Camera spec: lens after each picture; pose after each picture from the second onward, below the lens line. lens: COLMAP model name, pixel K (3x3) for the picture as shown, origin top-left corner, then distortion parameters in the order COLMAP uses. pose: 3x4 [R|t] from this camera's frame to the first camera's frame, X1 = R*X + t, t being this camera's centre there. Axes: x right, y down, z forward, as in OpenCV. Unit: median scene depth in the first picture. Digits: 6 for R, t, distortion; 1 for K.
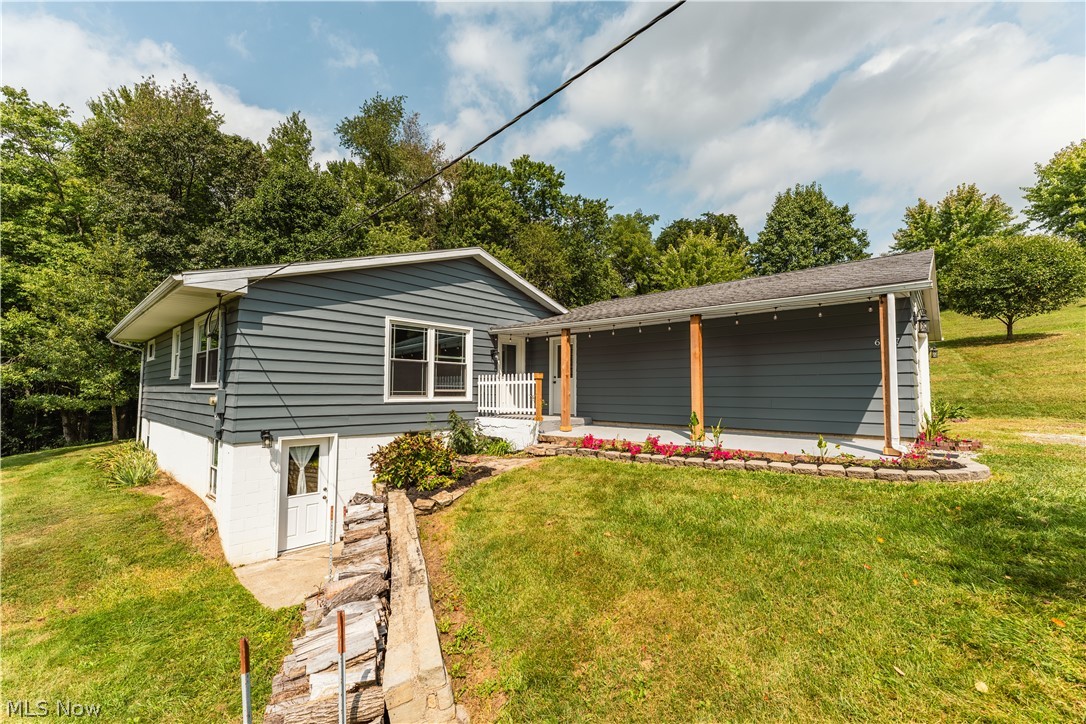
lens RADIAL K [[448.4, 0, 551.9], [0, 448.4, 362.7], [0, 0, 1]] dist [-0.000366, 0.000263]
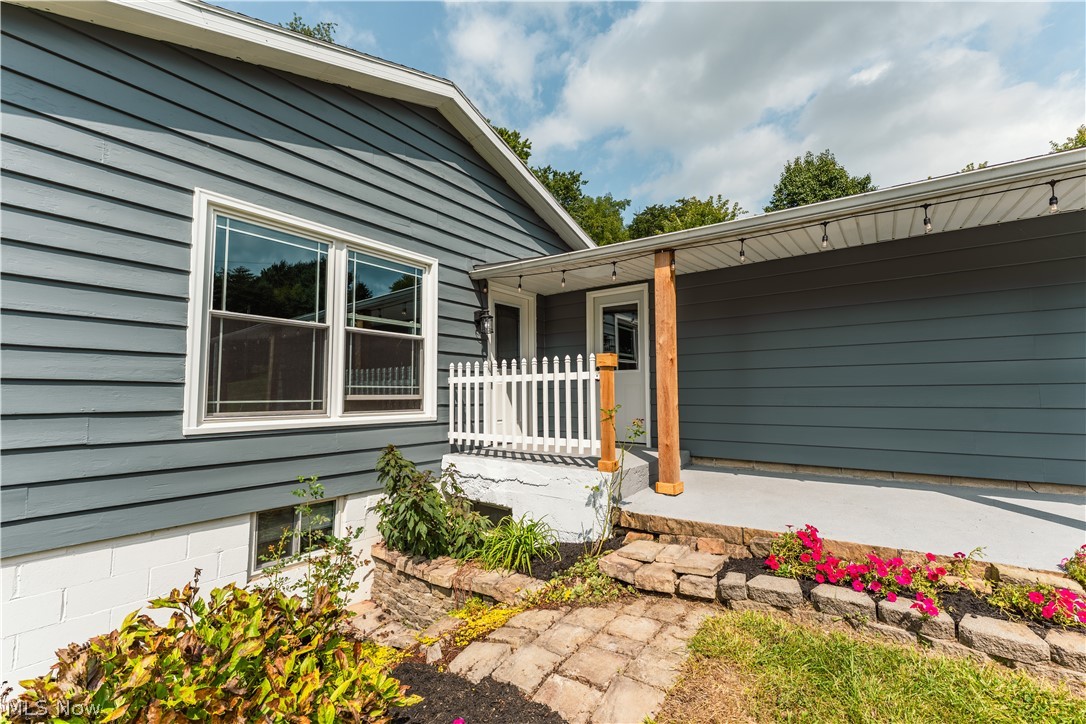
lens RADIAL K [[448.4, 0, 547.1], [0, 448.4, 358.4], [0, 0, 1]] dist [-0.000366, 0.000263]
pose [[0.994703, 0.000419, 0.102788, -0.112898], [0.001131, 0.999887, -0.015017, 0.030383], [-0.102783, 0.015054, 0.994590, 0.536728]]
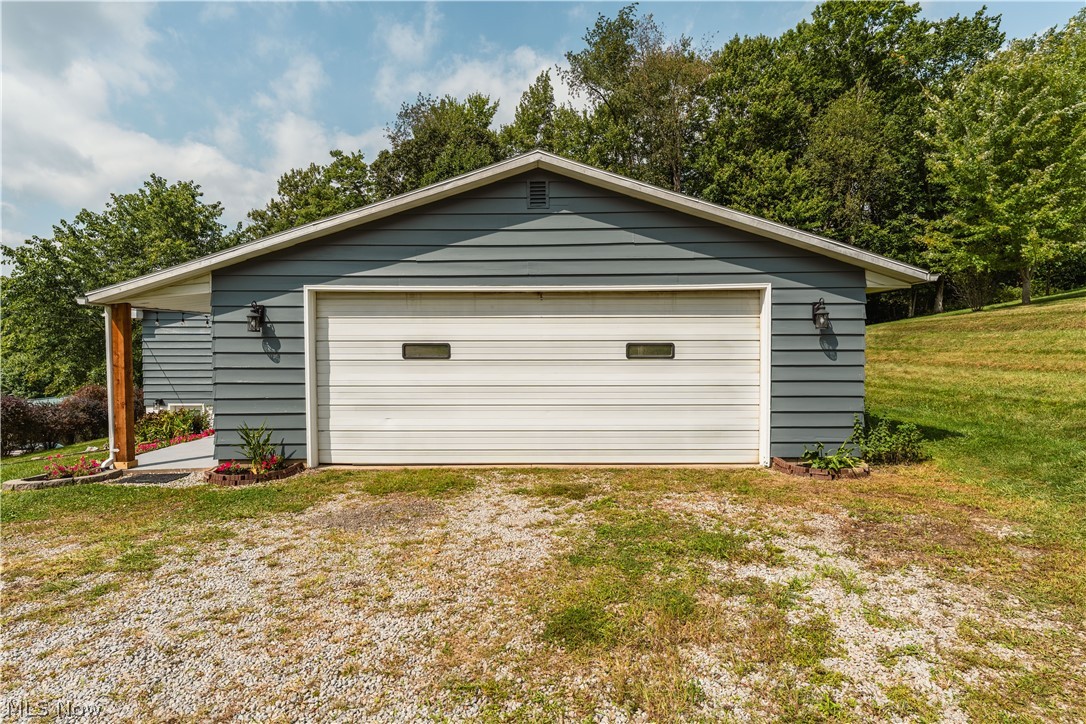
lens RADIAL K [[562.8, 0, 548.0], [0, 562.8, 364.4], [0, 0, 1]] dist [-0.007805, 0.002843]
pose [[0.666555, 0.019085, -0.745211, 1.283485], [0.053190, 0.995907, 0.073081, -0.035370], [0.743556, -0.088350, 0.662811, 0.493010]]
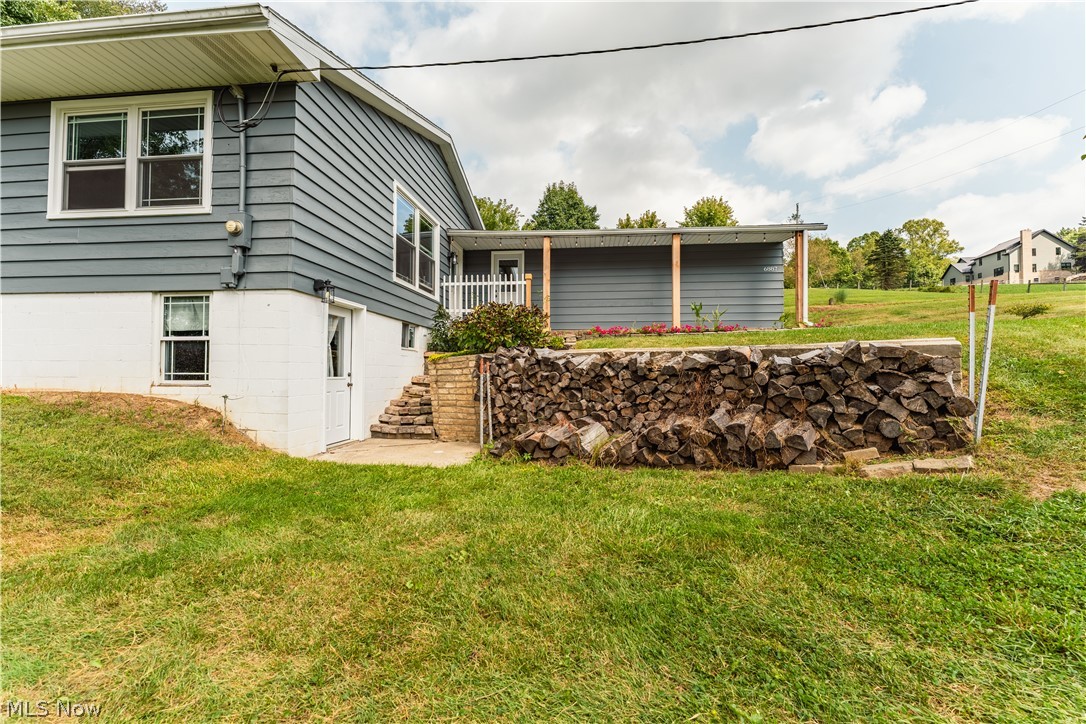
lens RADIAL K [[448.4, 0, 542.1], [0, 448.4, 370.9], [0, 0, 1]] dist [-0.000366, 0.000263]
pose [[0.819332, 0.003543, 0.573309, -0.533905], [-0.031394, 0.998758, 0.038694, 0.203508], [-0.572460, -0.049701, 0.818425, 0.000669]]
